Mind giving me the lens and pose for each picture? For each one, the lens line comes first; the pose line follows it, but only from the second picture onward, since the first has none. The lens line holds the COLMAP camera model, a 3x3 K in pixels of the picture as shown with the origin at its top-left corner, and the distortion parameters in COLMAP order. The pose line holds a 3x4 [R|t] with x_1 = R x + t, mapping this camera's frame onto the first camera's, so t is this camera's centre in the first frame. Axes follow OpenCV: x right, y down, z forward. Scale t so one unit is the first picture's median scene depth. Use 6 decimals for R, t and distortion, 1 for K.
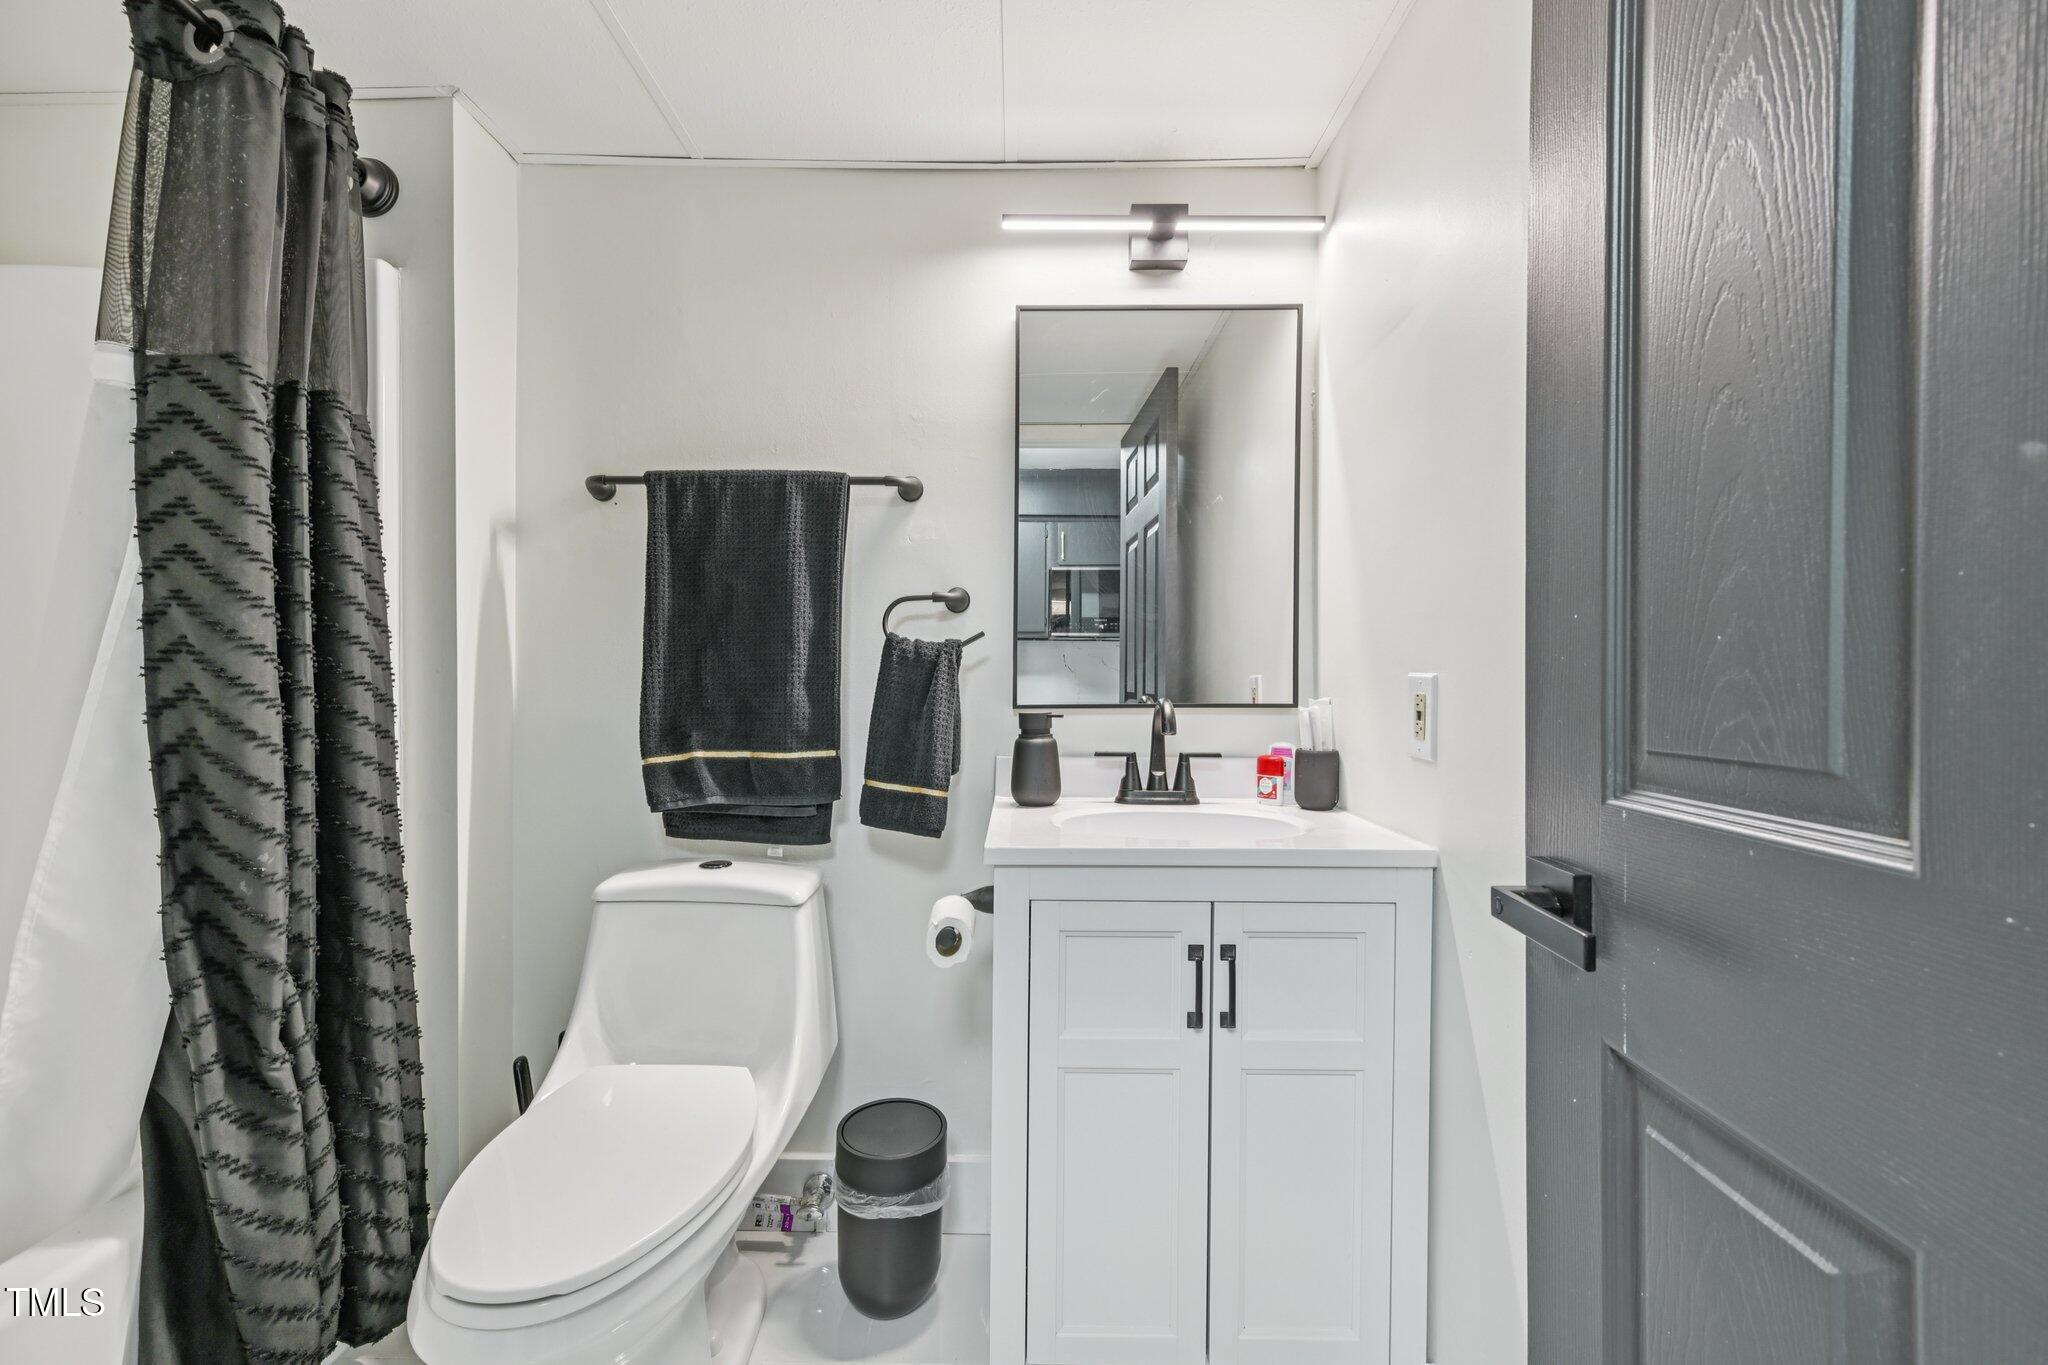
lens RADIAL K [[794.6, 0, 1024.0], [0, 794.6, 682.5], [0, 0, 1]] dist [-0.001295, 0.000104]
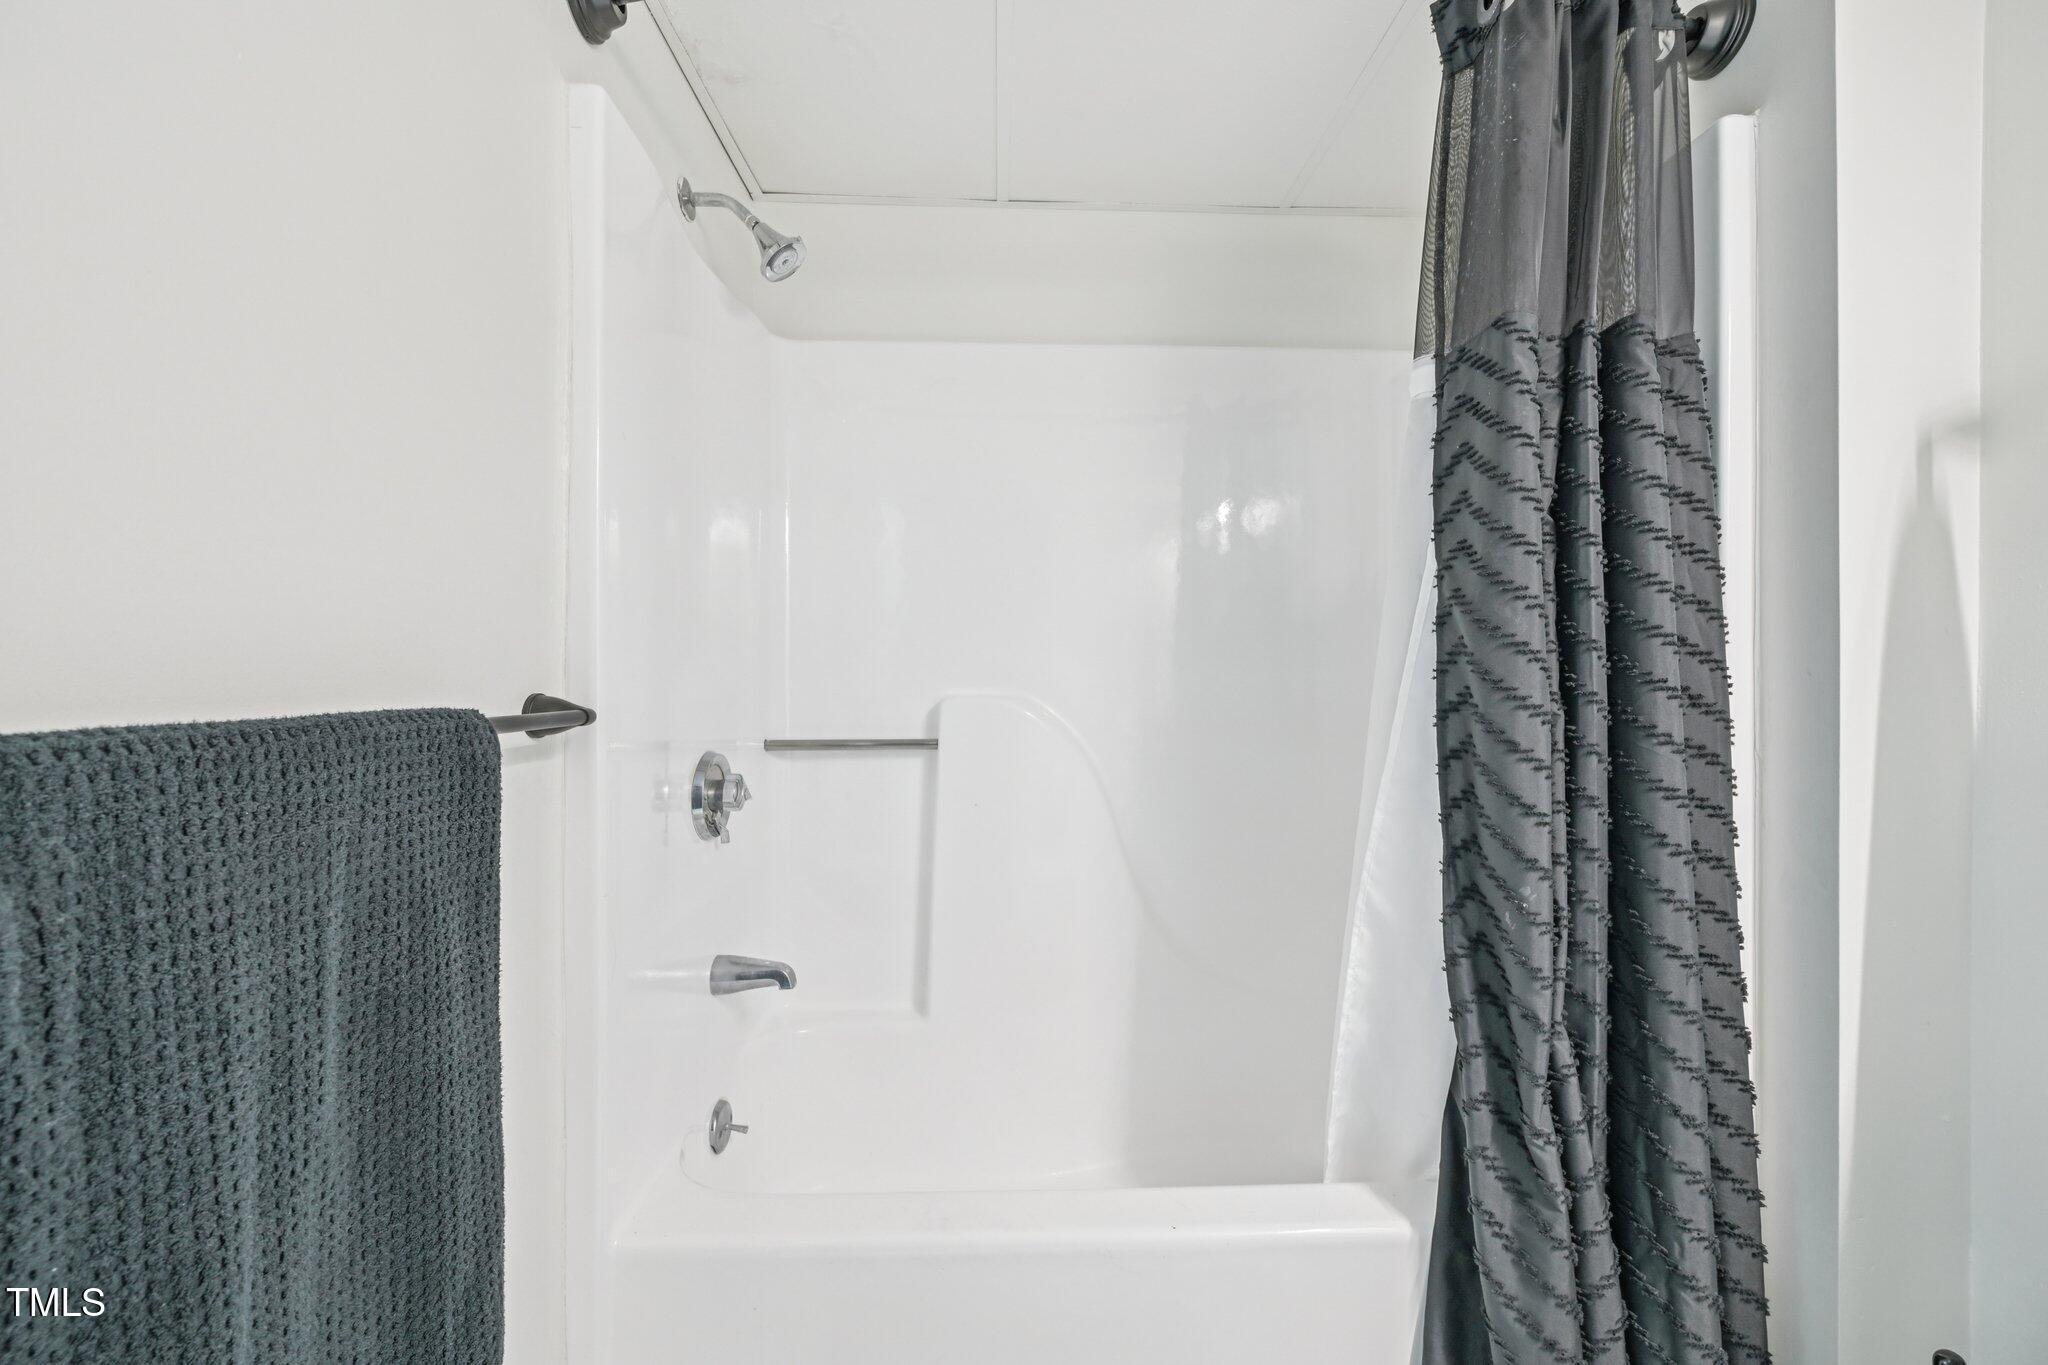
lens RADIAL K [[794.6, 0, 1024.0], [0, 794.6, 682.5], [0, 0, 1]] dist [-0.001295, 0.000104]
pose [[0.028071, -0.000640, -0.999606, -0.120405], [-0.011927, 0.999928, -0.000975, 0.003403], [0.999535, 0.011949, 0.028061, 0.436983]]
